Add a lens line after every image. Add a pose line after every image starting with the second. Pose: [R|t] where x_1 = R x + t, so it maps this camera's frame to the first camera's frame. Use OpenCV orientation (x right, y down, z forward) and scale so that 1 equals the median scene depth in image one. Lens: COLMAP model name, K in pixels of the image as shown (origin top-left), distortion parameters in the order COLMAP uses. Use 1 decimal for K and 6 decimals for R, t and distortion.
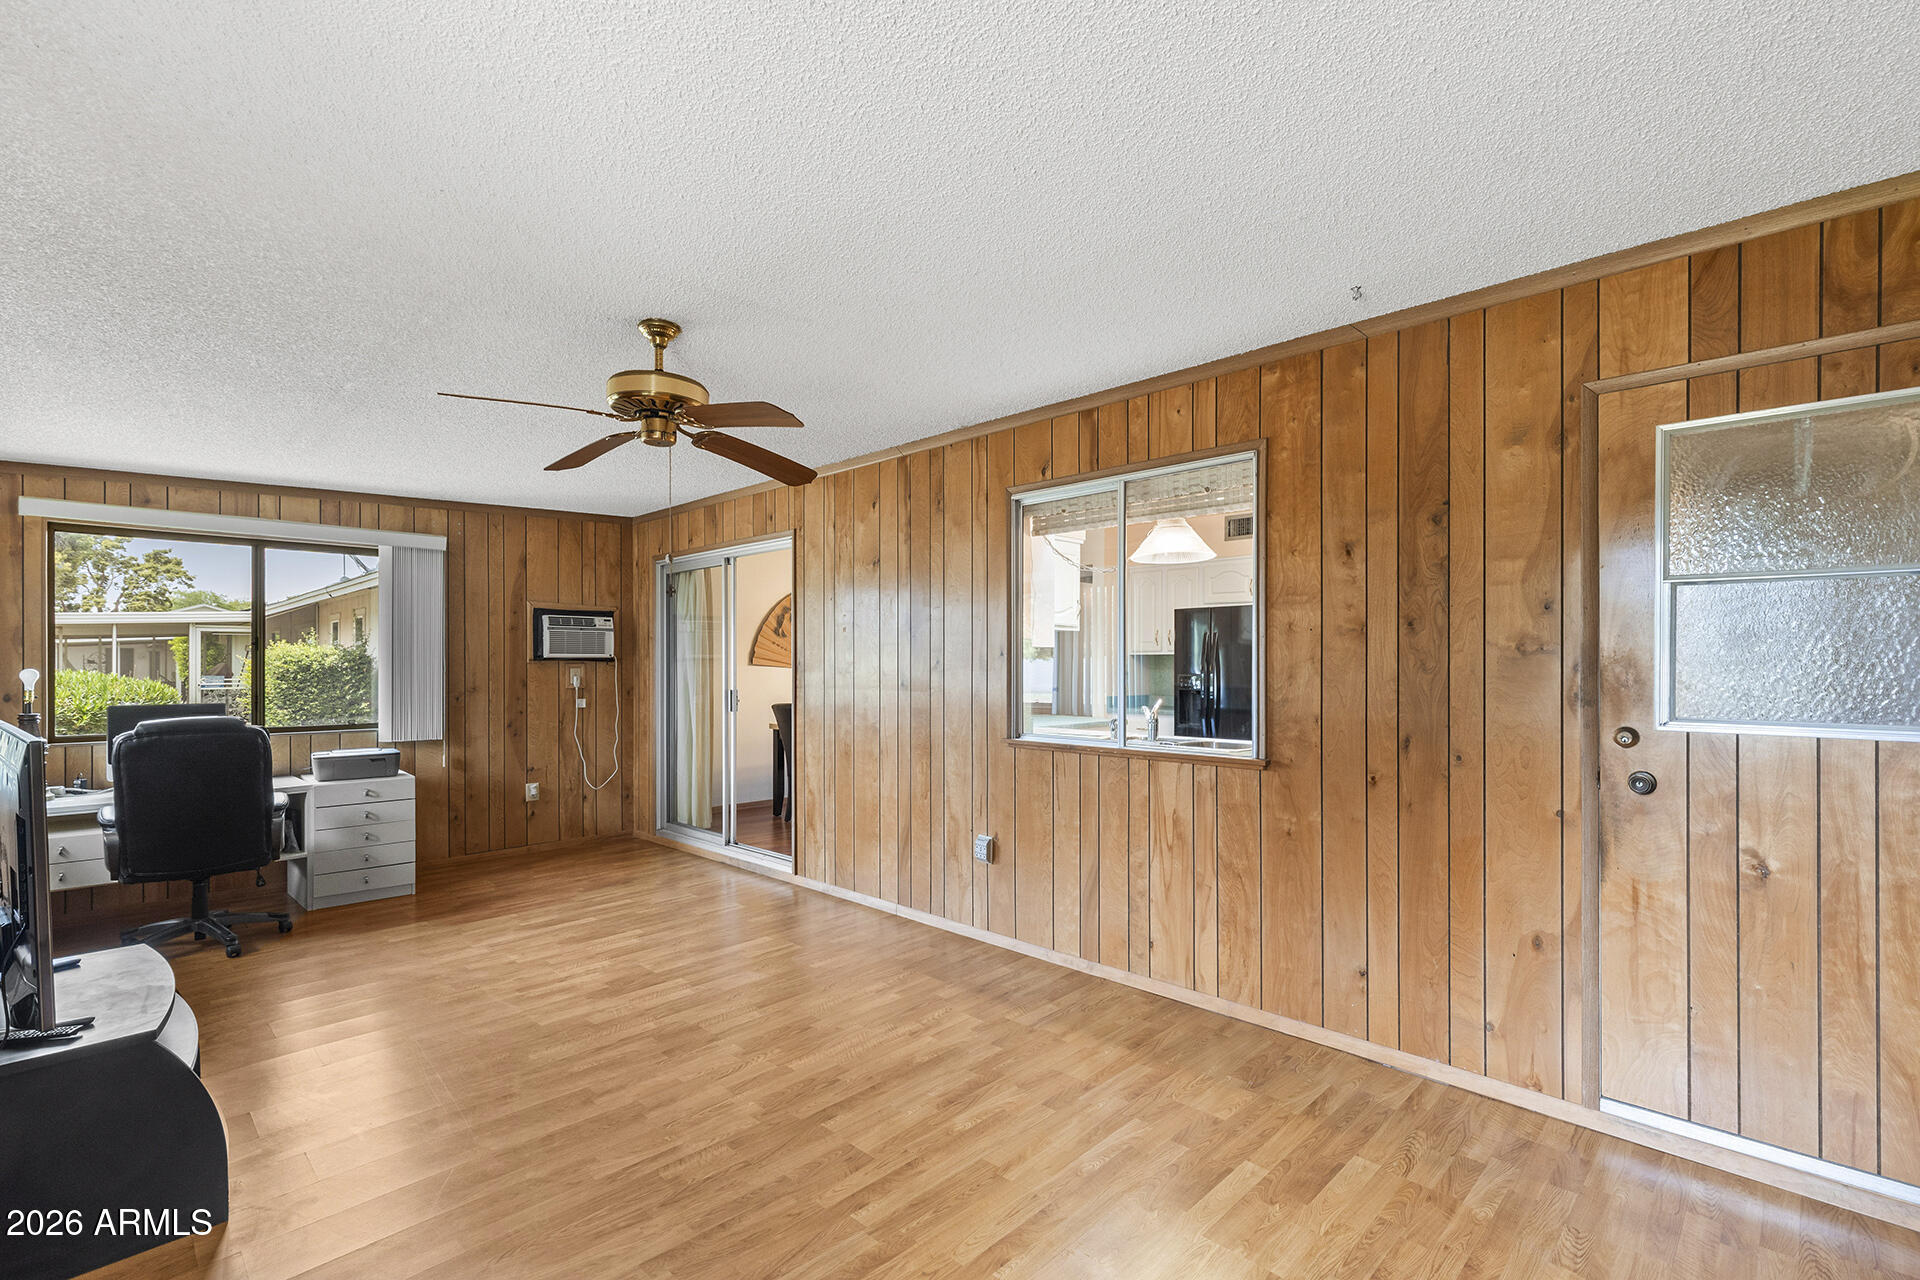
lens RADIAL K [[873.2, 0, 972.9], [0, 873.2, 659.7], [0, 0, 1]] dist [0.002670, -0.000894]
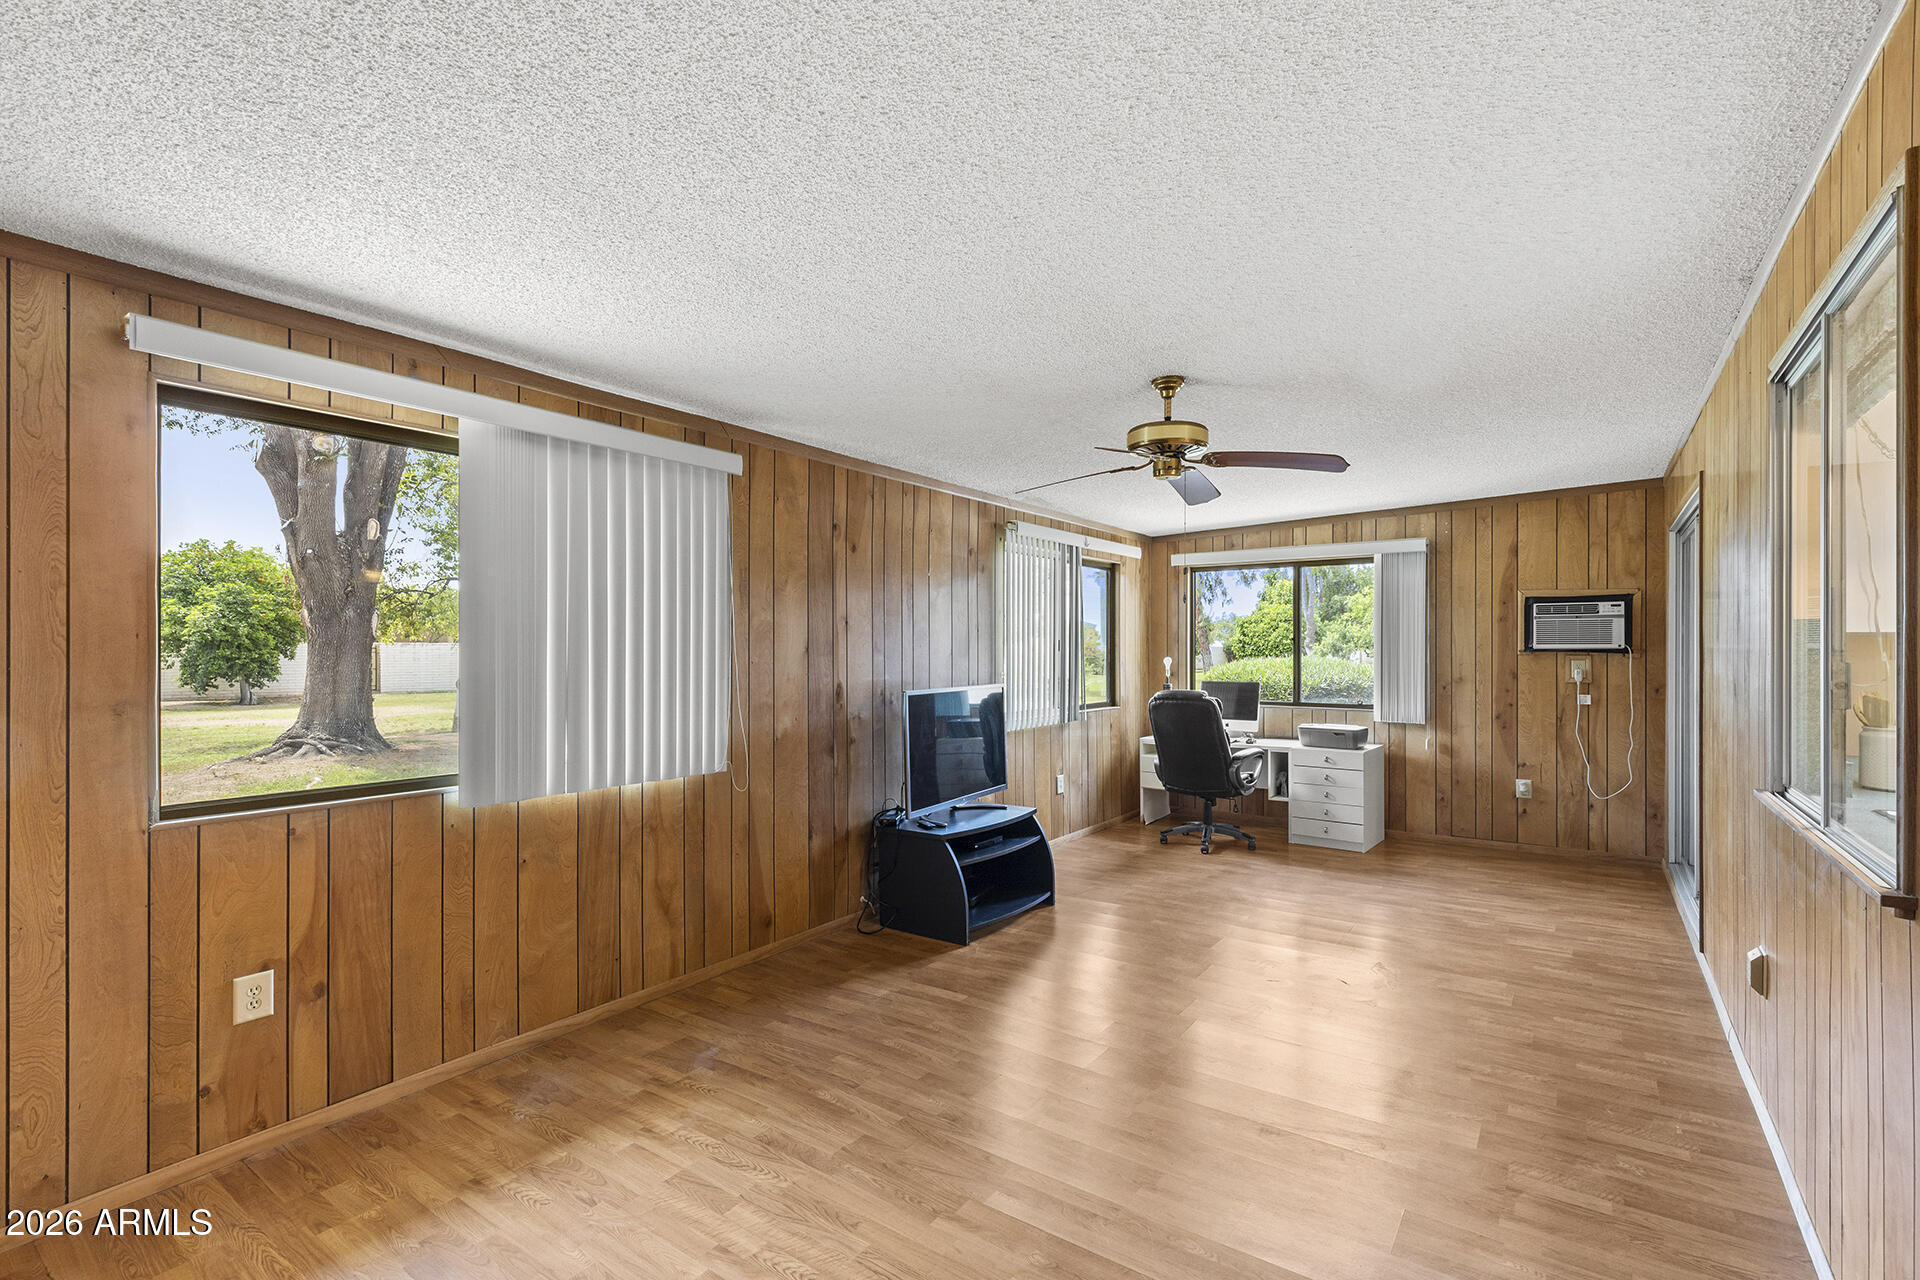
lens RADIAL K [[873.2, 0, 948.9], [0, 873.2, 641.0], [0, 0, 1]] dist [0.002670, -0.000894]
pose [[0.132083, -0.009196, -0.991196, 0.384145], [0.004405, 0.999953, -0.008690, -0.005685], [0.991229, -0.003219, 0.132117, 0.257738]]
